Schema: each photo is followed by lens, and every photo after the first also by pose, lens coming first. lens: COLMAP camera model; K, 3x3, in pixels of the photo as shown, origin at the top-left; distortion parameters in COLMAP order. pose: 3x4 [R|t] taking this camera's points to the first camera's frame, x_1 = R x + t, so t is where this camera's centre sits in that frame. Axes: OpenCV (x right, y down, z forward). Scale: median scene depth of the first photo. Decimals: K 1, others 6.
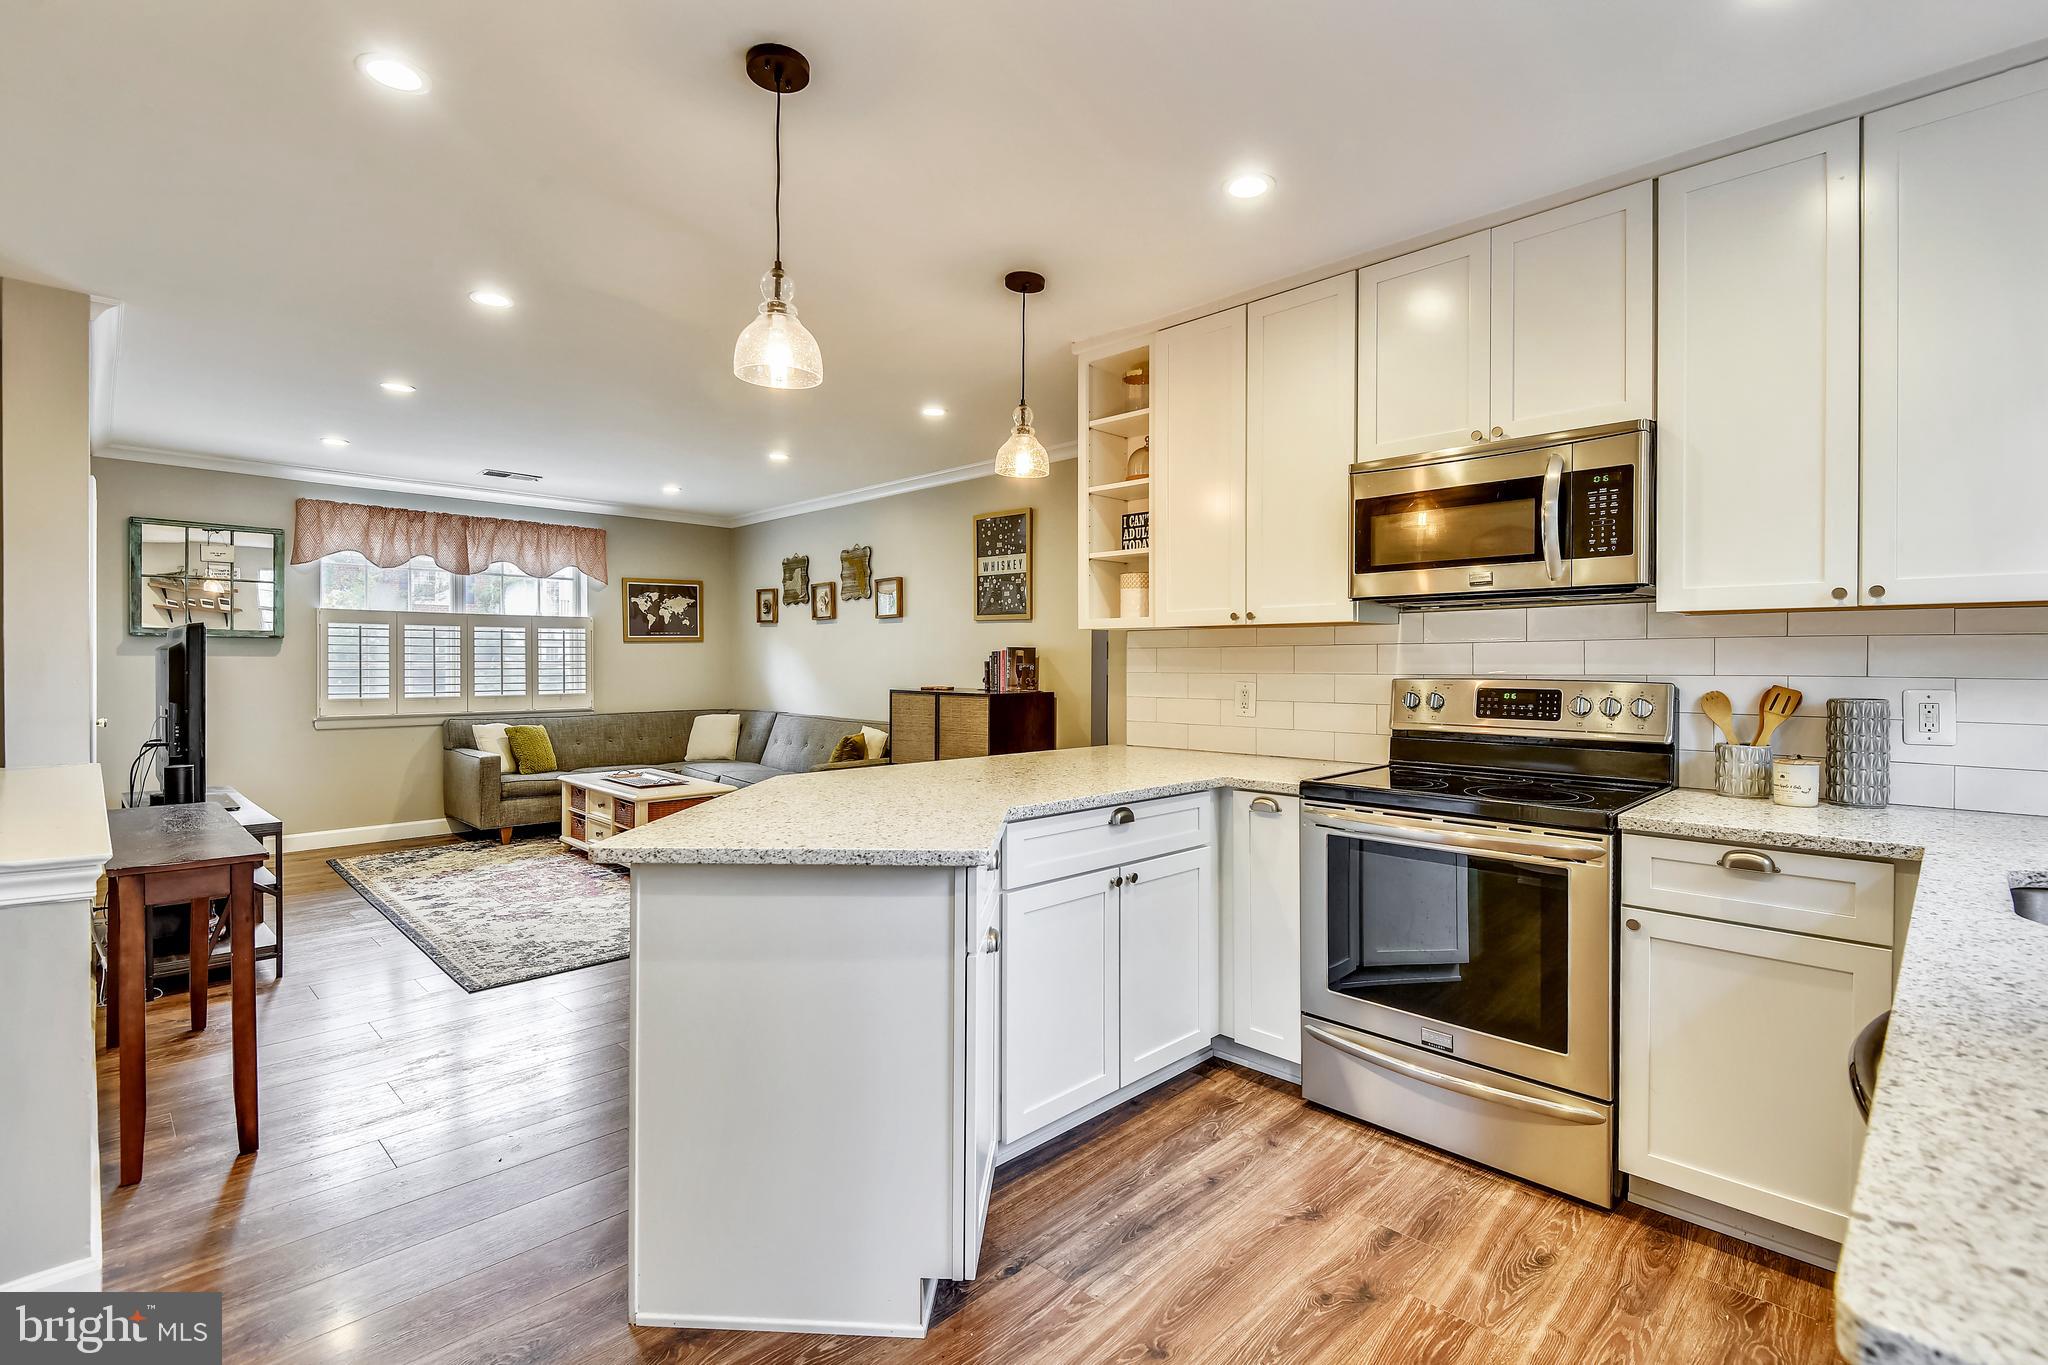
lens RADIAL K [[941.8, 0, 1039.8], [0, 941.8, 672.4], [0, 0, 1]] dist [0.017700, -0.011049]
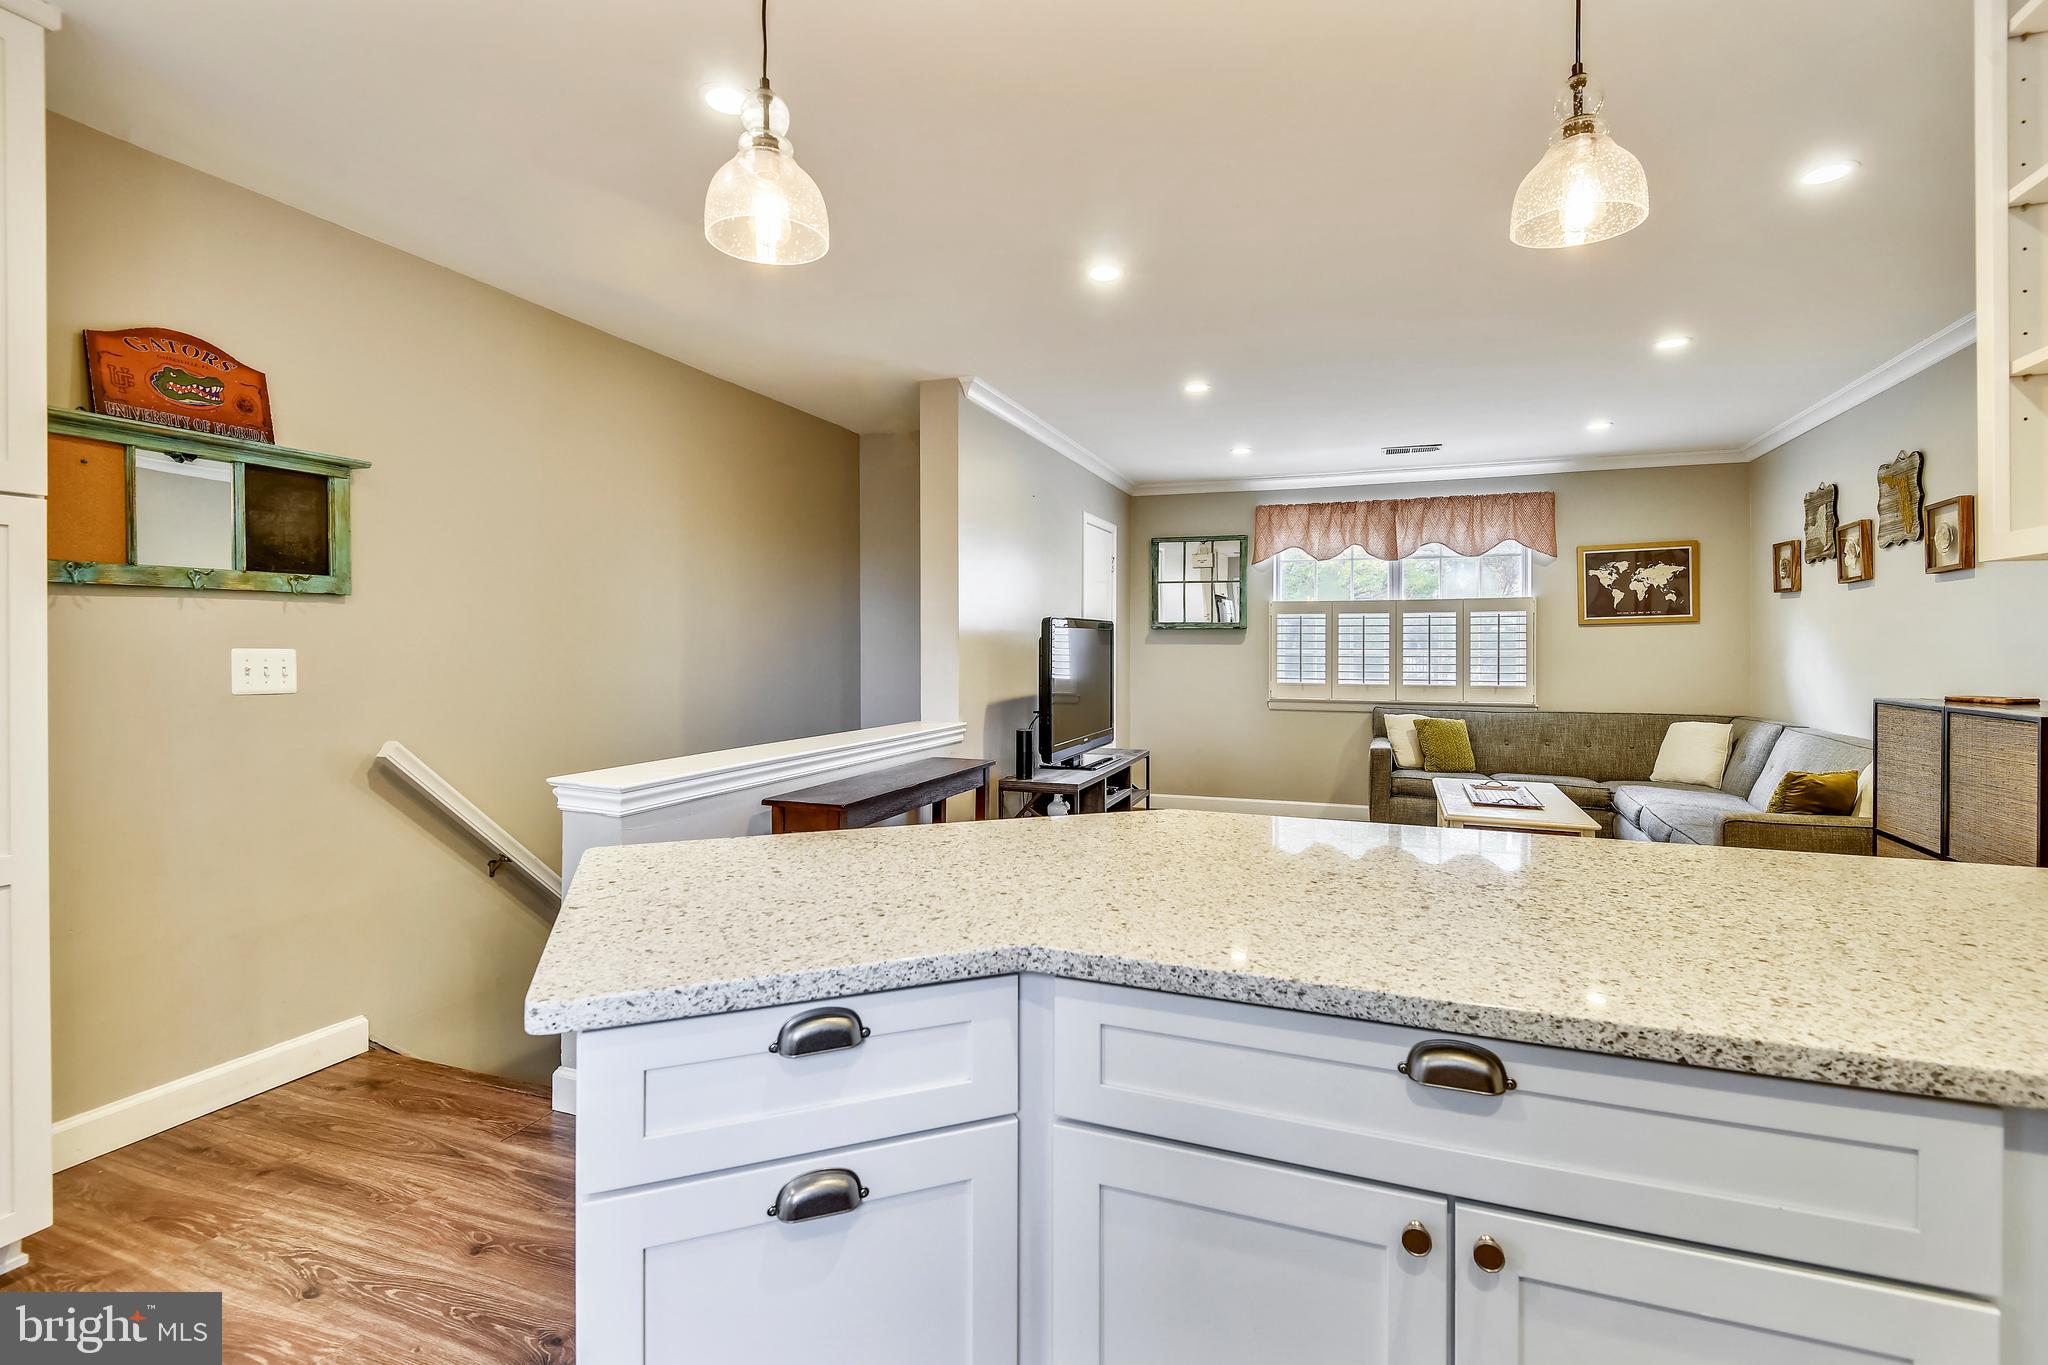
lens RADIAL K [[941.8, 0, 1025.1], [0, 941.8, 653.7], [0, 0, 1]] dist [0.017700, -0.011049]
pose [[0.407213, 0.003531, -0.913326, 0.148675], [-0.010446, 0.999945, -0.000791, -0.002217], [0.913273, 0.009863, 0.407228, 0.293527]]
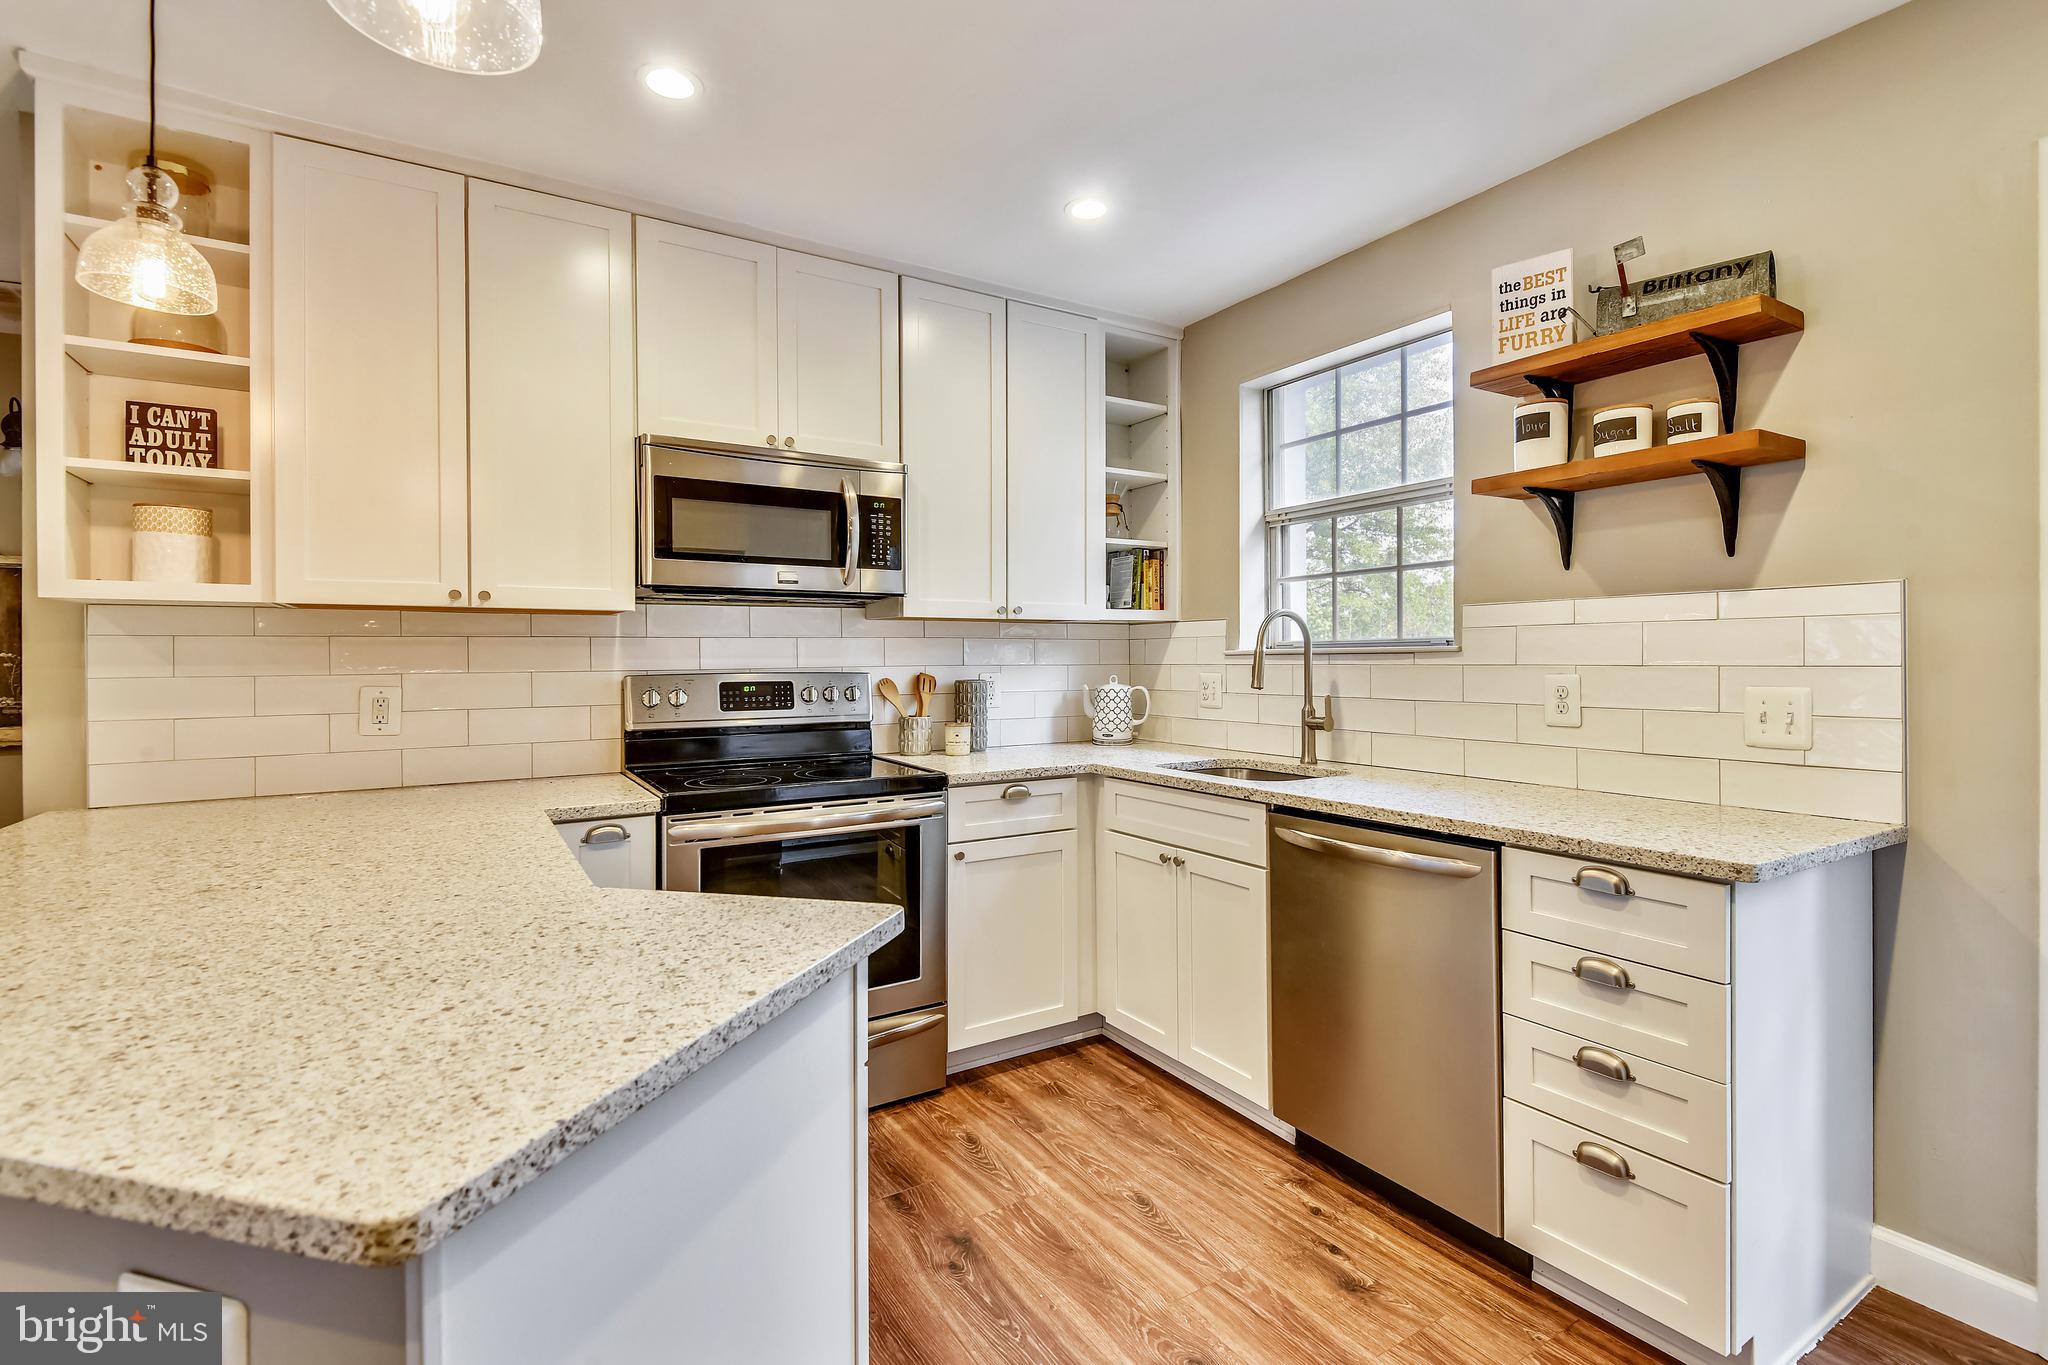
lens RADIAL K [[941.8, 0, 1019.8], [0, 941.8, 670.8], [0, 0, 1]] dist [0.017700, -0.011049]
pose [[0.244589, -0.017816, 0.969463, -0.227081], [0.014457, 0.999787, 0.014726, -0.003071], [-0.969519, 0.010413, 0.244794, 0.224343]]
